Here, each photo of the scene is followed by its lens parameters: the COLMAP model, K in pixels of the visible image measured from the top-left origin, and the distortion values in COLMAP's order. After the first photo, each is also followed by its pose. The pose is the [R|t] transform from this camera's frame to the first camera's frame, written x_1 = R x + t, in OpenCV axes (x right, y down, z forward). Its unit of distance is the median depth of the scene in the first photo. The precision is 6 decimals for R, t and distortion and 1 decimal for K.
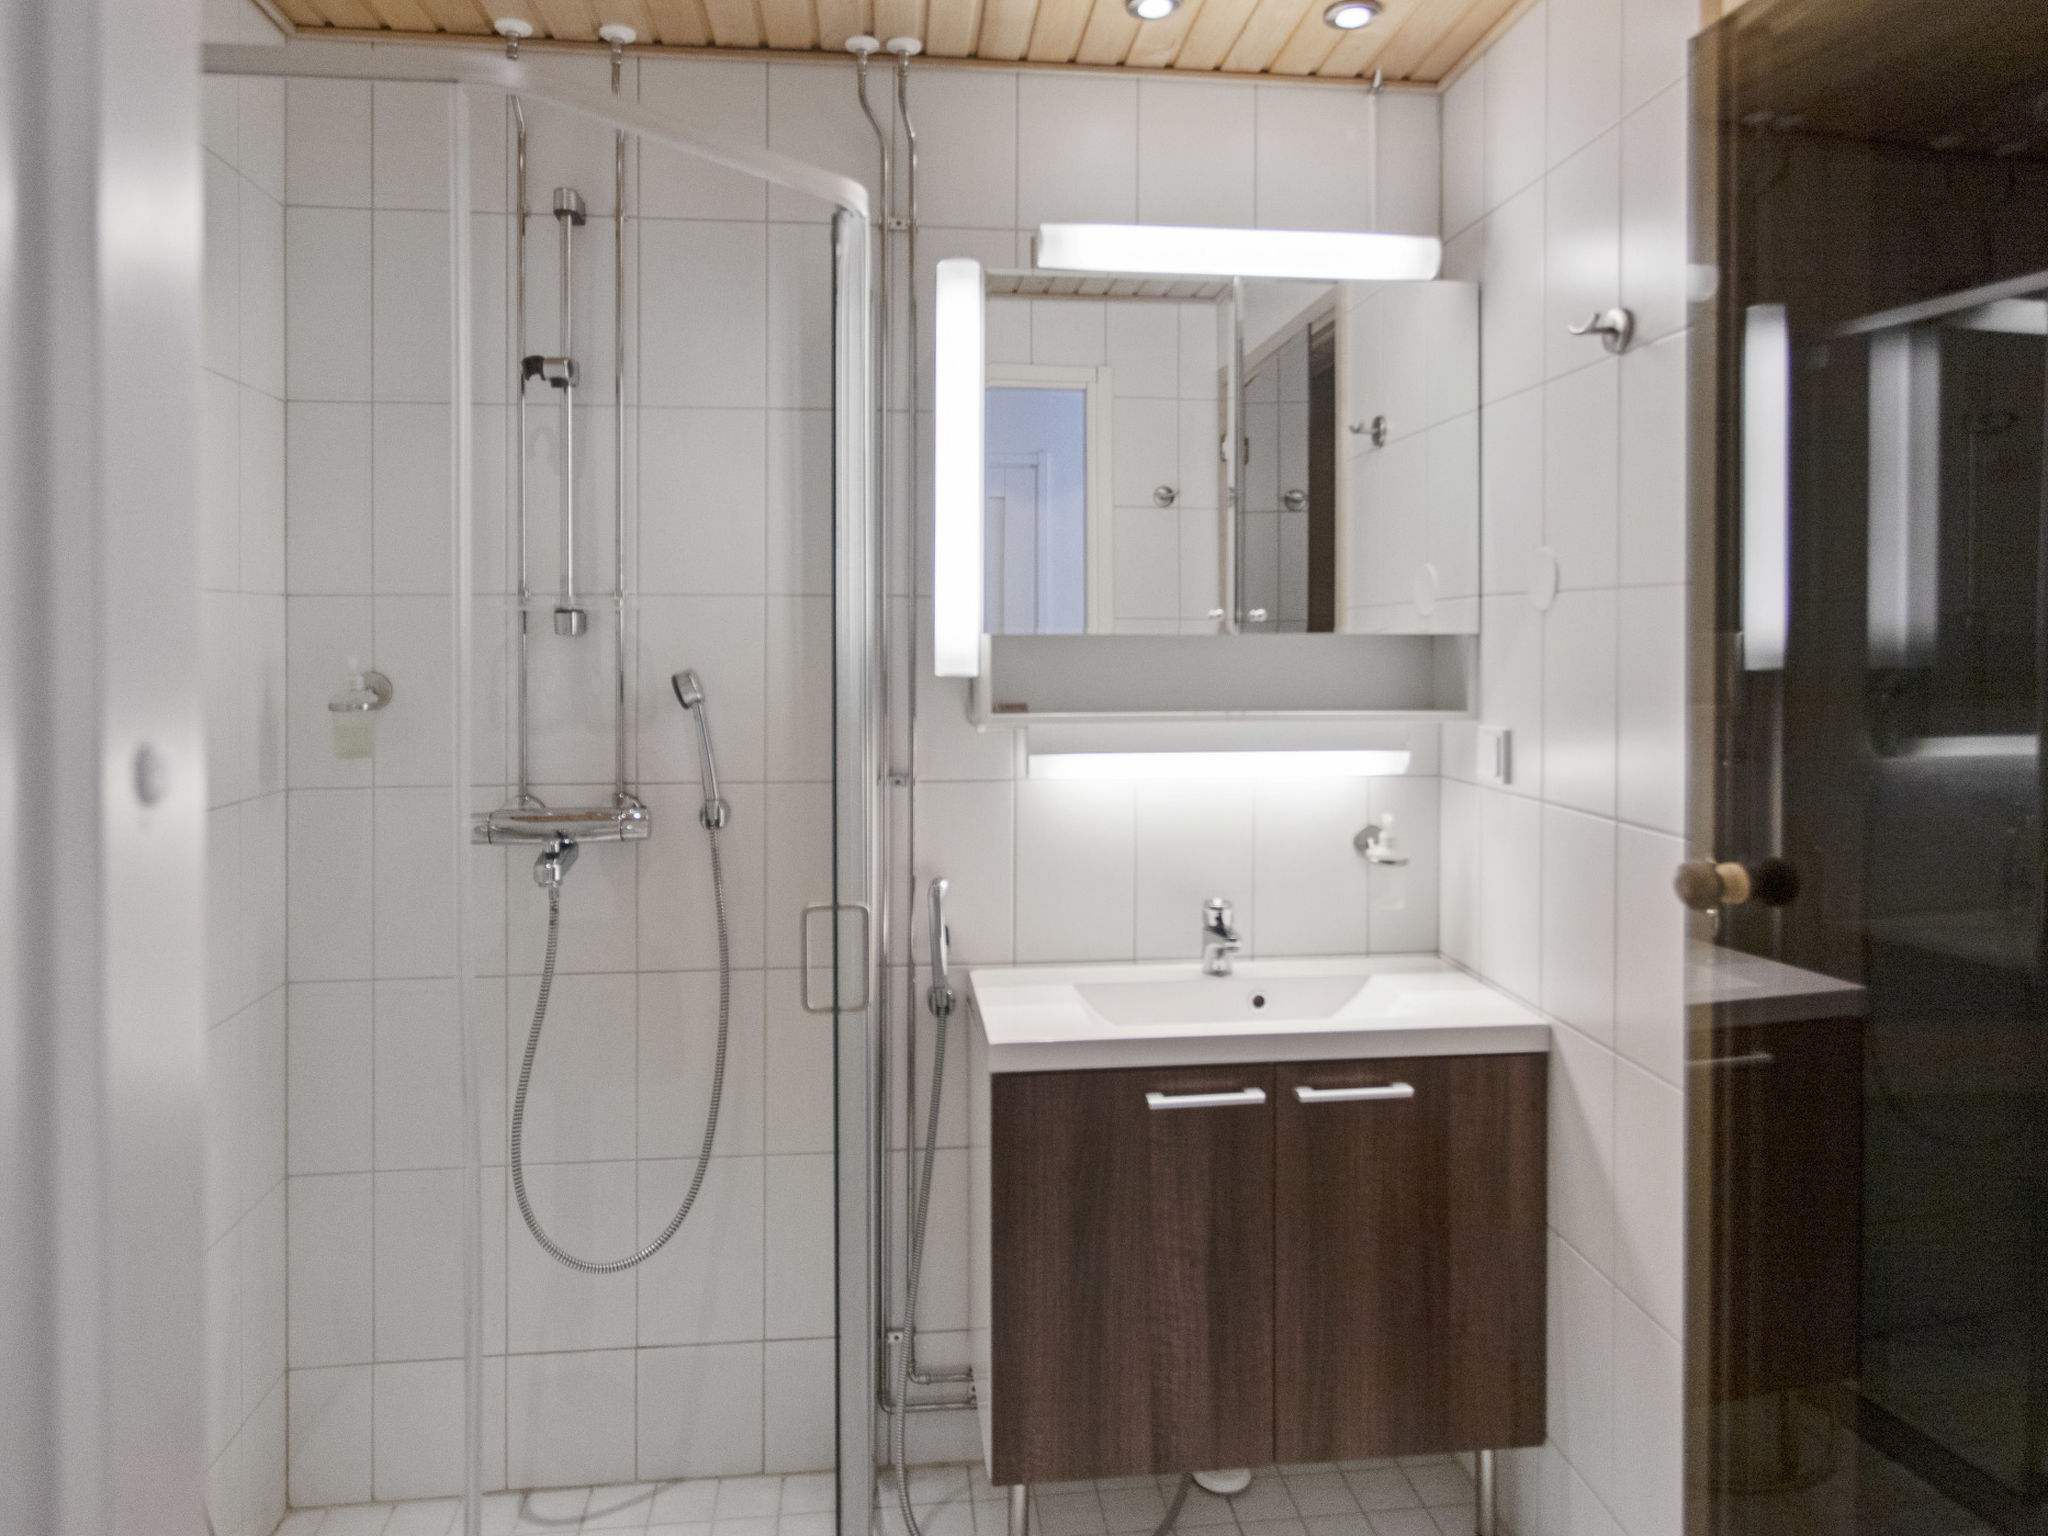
lens RADIAL K [[1357.2, 0, 1030.6], [0, 1357.2, 653.9], [0, 0, 1]] dist [-0.005095, -0.001126]
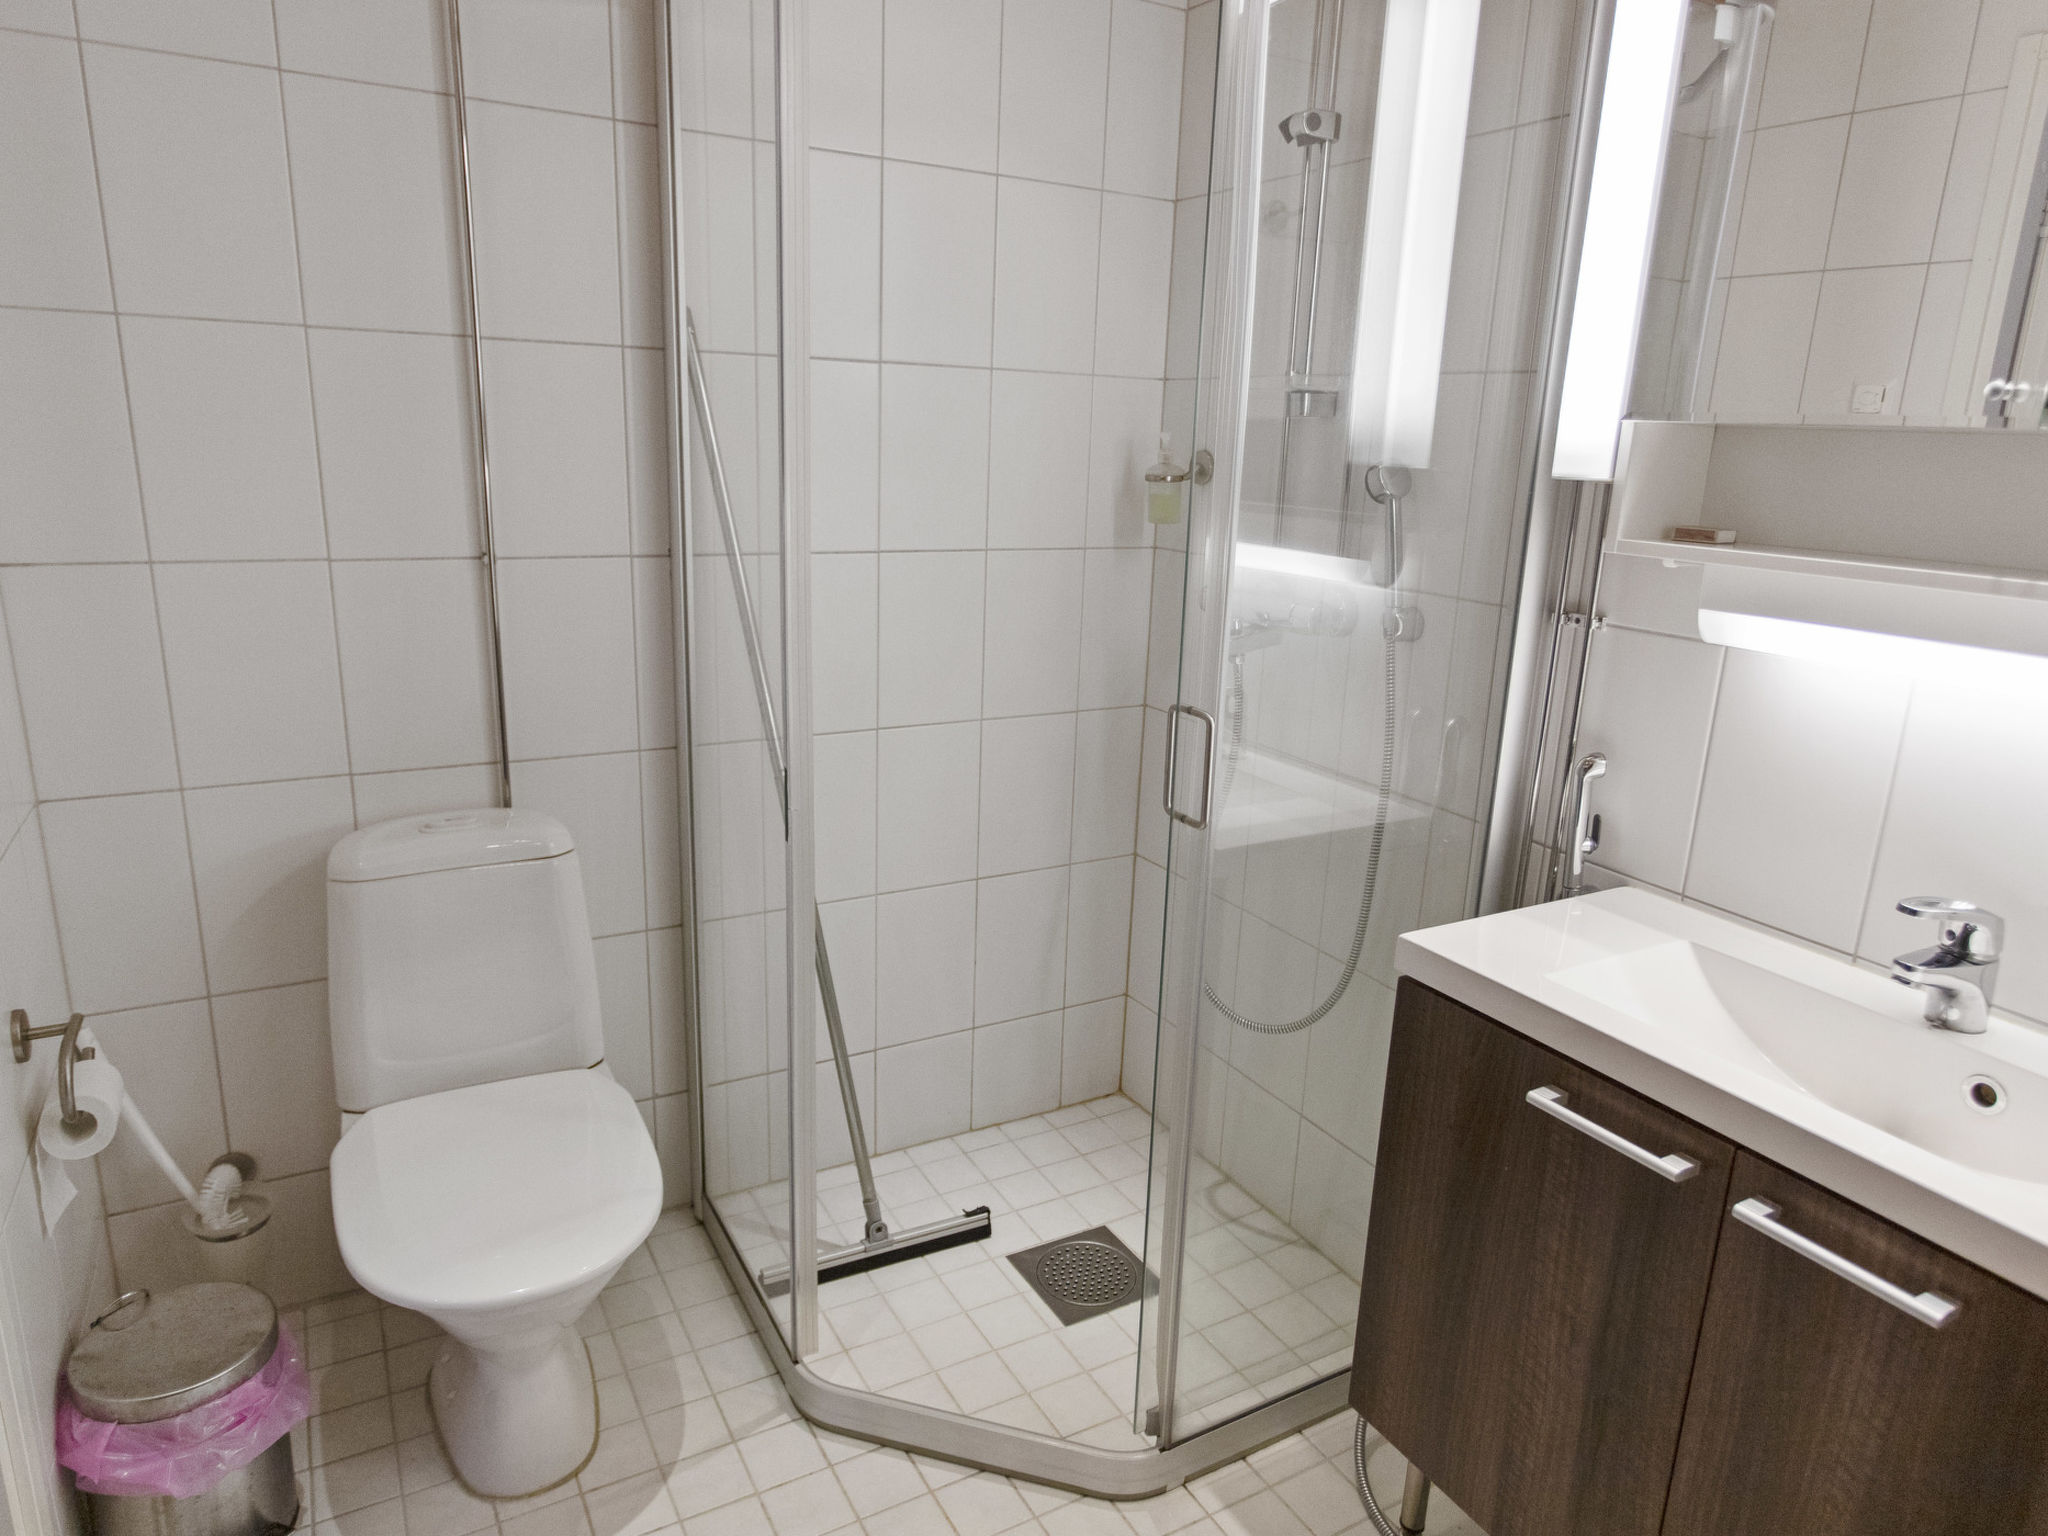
lens RADIAL K [[1306.2, 0, 1024.0], [0, 1306.2, 768.0], [0, 0, 1]] dist [0.002267, 0.001817]
pose [[0.382925, 0.249301, -0.889504, 0.482314], [-0.049968, 0.967077, 0.249531, 0.005528], [0.922427, -0.051105, 0.382775, 0.433765]]
